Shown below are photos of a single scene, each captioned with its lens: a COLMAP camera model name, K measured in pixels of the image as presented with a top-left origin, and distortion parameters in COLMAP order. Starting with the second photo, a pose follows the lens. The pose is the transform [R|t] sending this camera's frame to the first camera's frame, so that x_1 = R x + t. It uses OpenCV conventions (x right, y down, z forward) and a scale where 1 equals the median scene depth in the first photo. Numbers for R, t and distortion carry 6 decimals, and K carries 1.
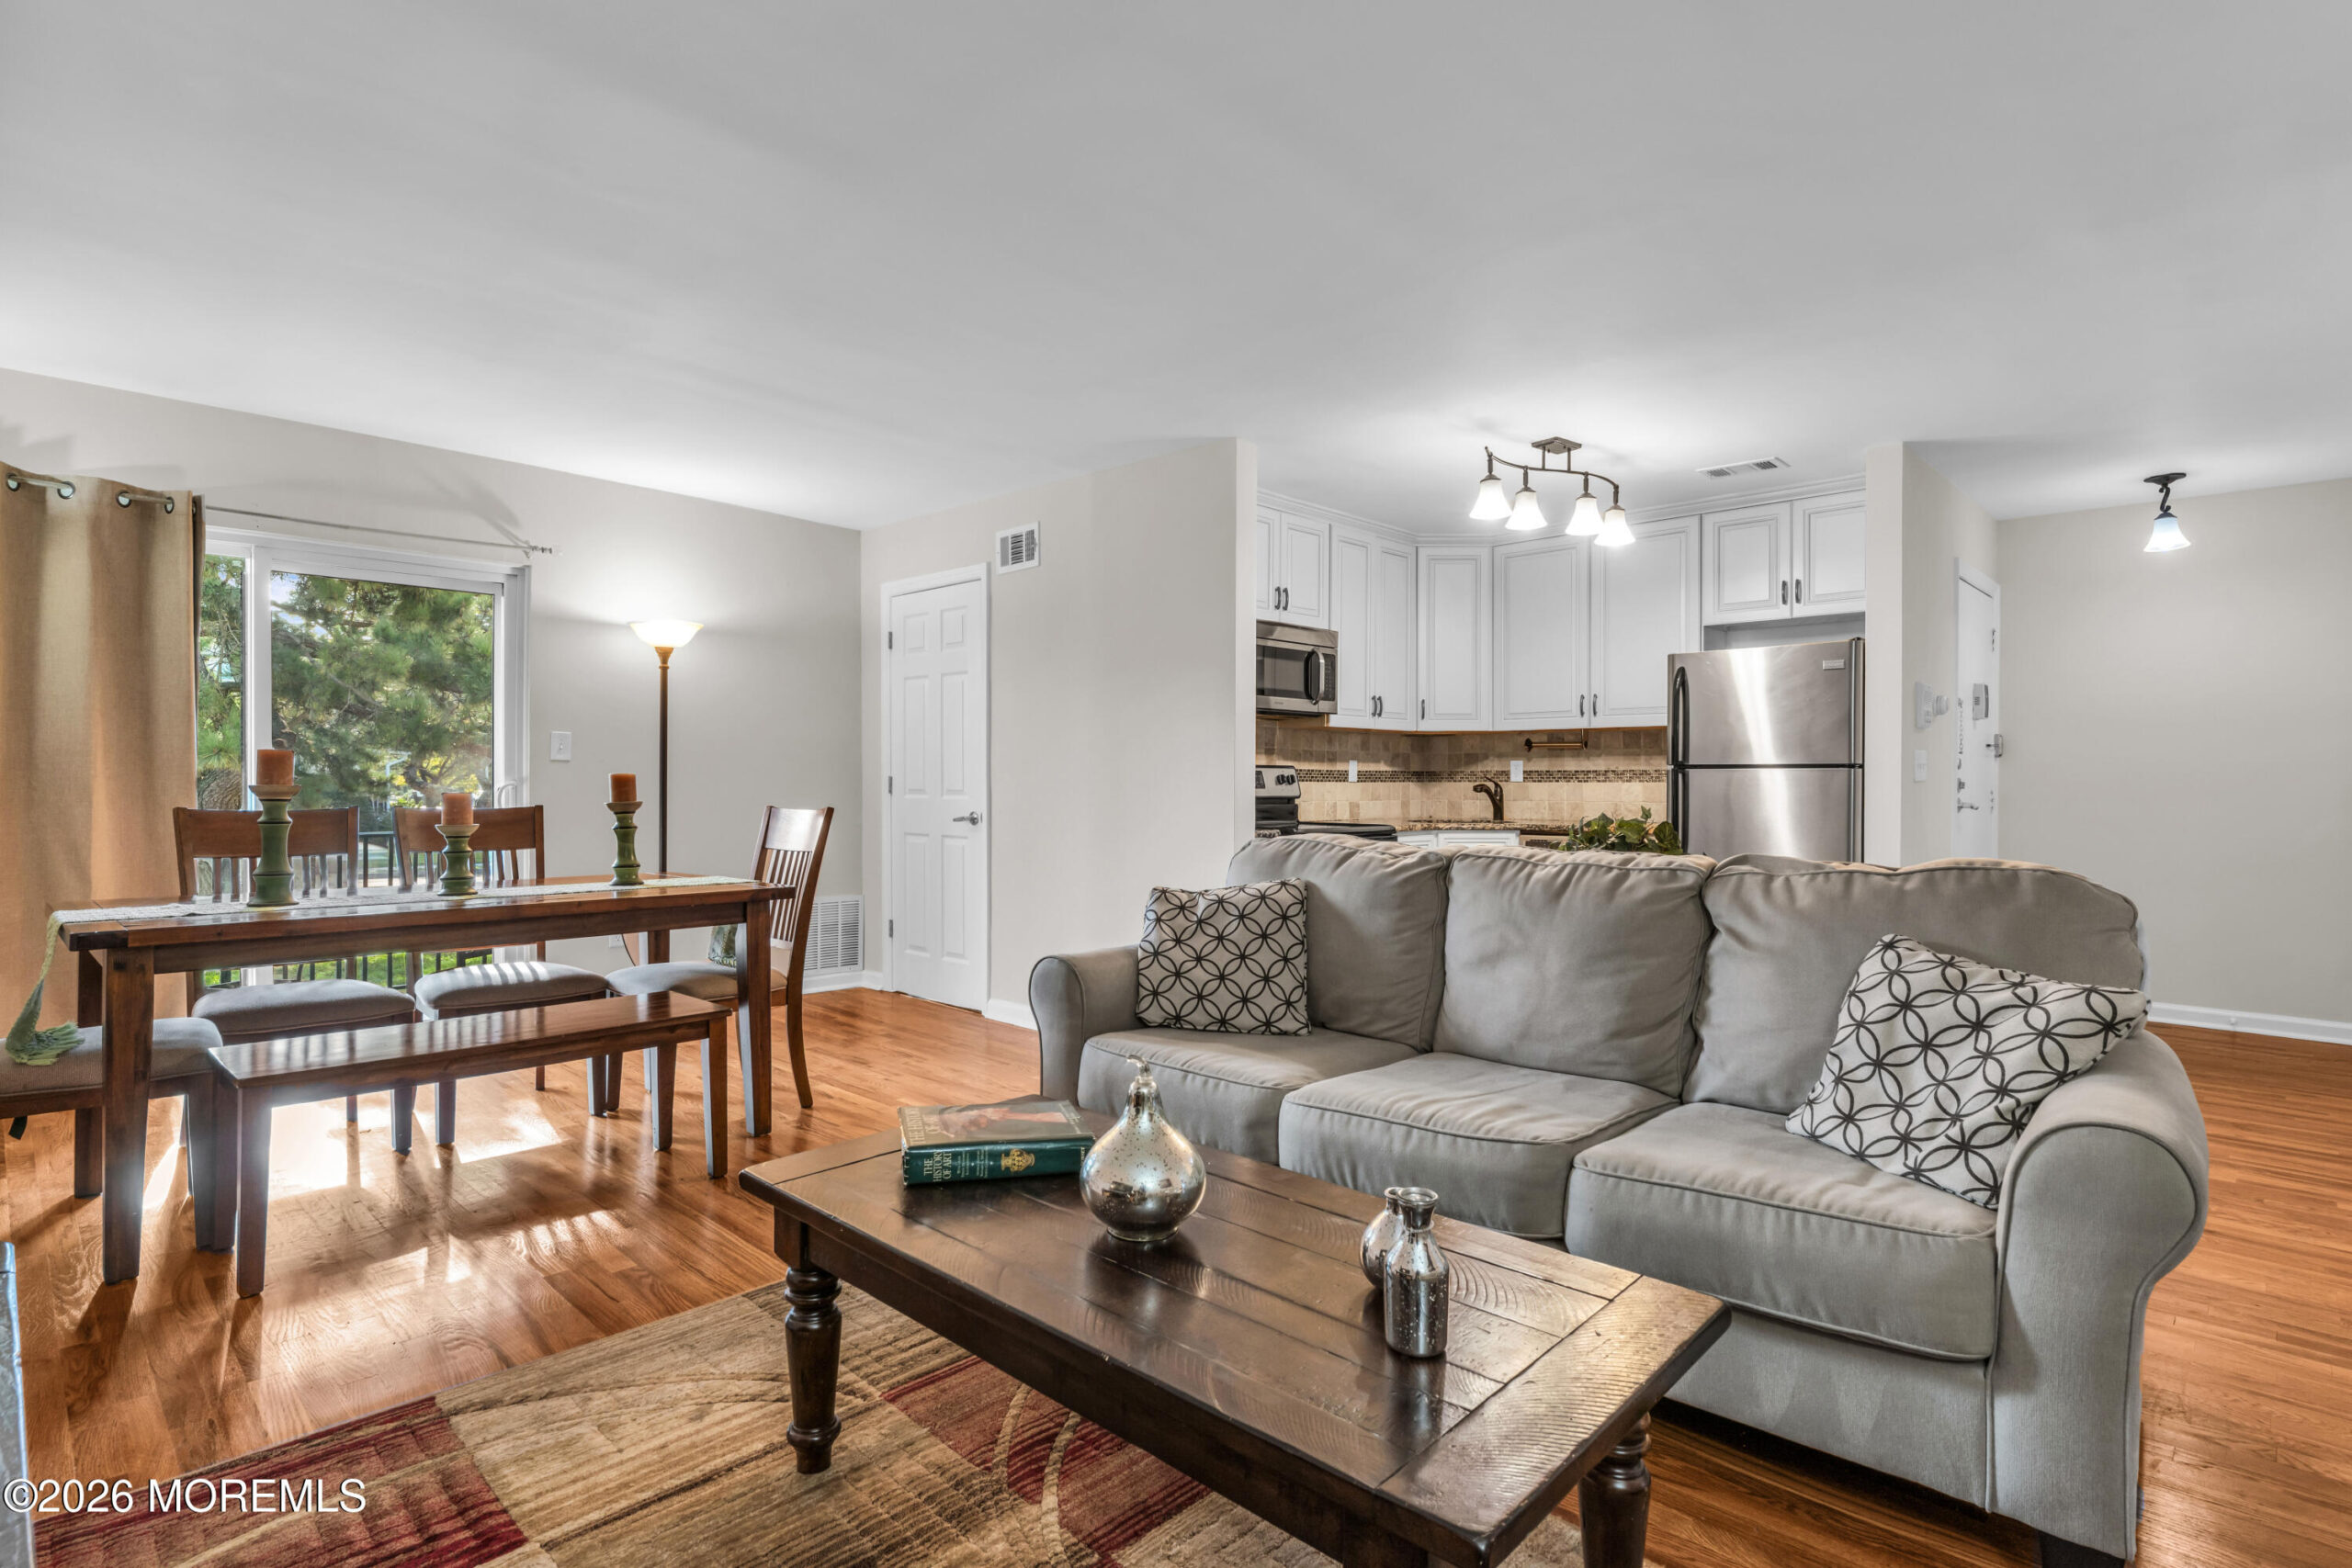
lens RADIAL K [[1152.6, 0, 1165.3], [0, 1152.6, 783.4], [0, 0, 1]] dist [-0.001366, -0.000426]
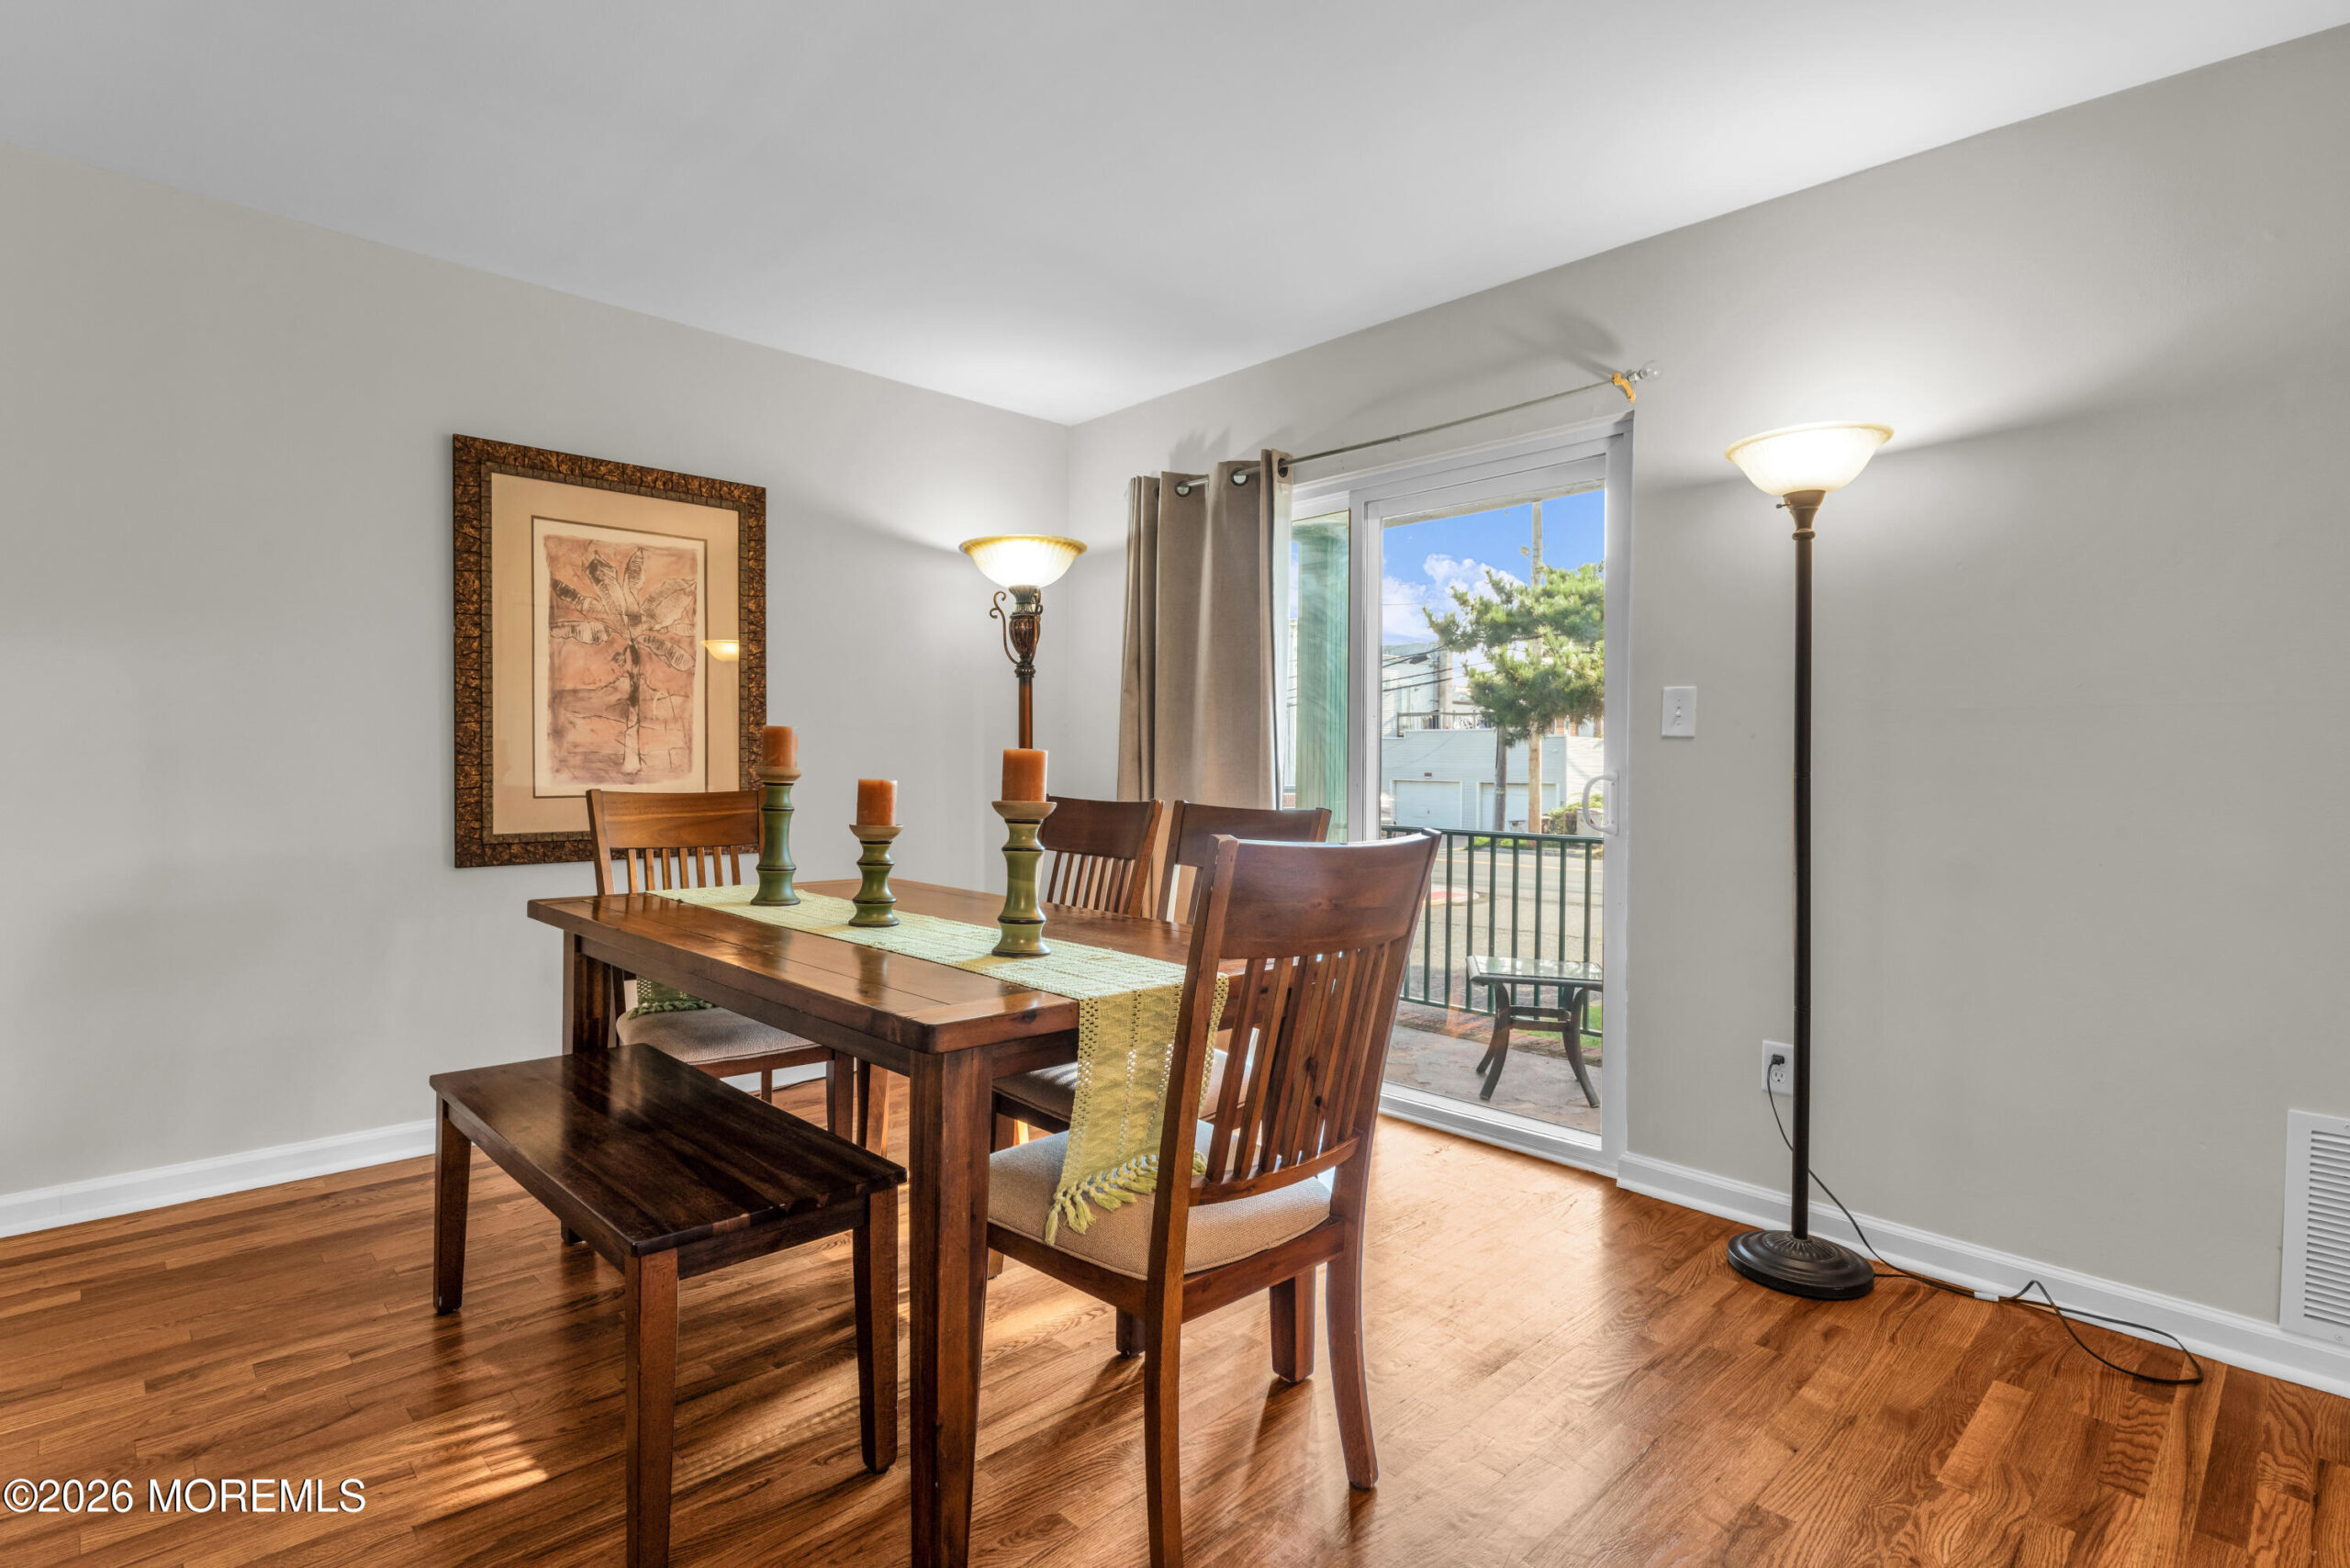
lens RADIAL K [[1151.8, 0, 1164.3], [0, 1151.8, 783.4], [0, 0, 1]] dist [-0.001366, -0.000426]
pose [[-0.036721, 0.010773, -0.999267, 0.048795], [-0.014322, 0.999834, 0.011306, 0.000499], [0.999223, 0.014727, -0.036561, 0.688894]]
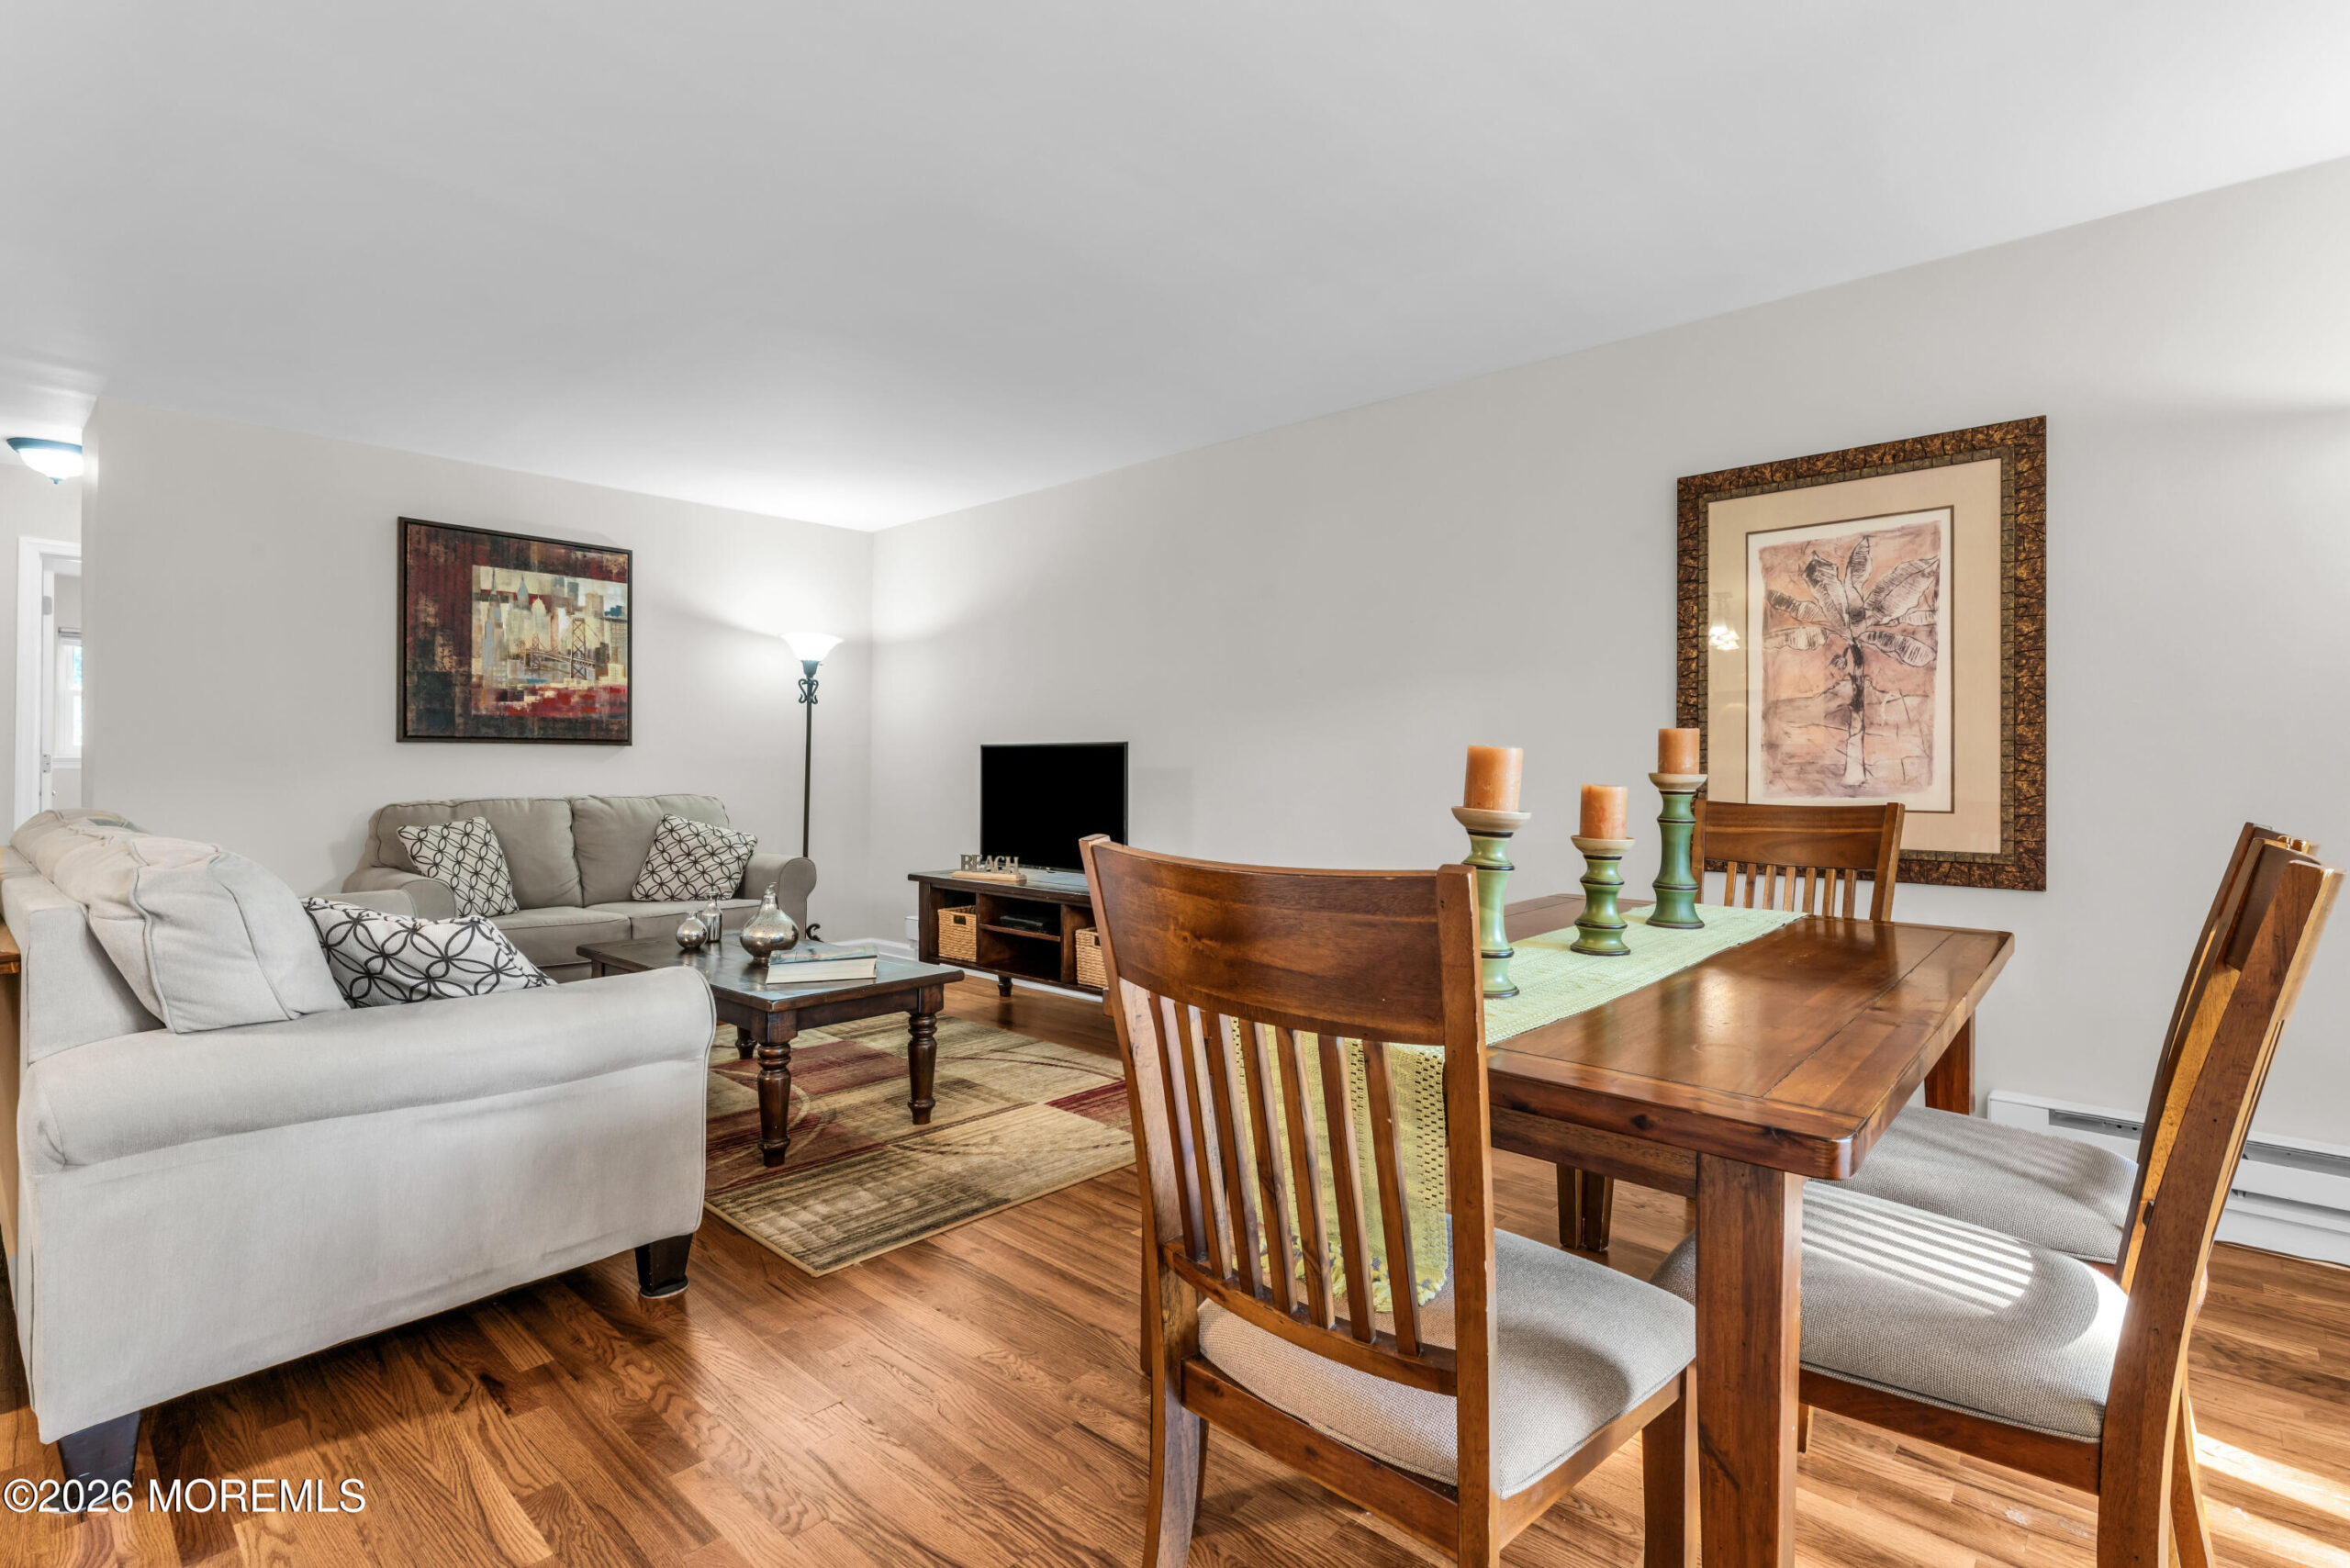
lens RADIAL K [[1122.2, 0, 1186.7], [0, 1122.2, 768.2], [0, 0, 1]] dist [-0.003108, -0.000396]
pose [[-0.999626, -0.011503, -0.024801, -0.217832], [-0.011569, 0.999930, 0.002534, 0.000098], [0.024770, 0.002820, -0.999689, 0.918195]]
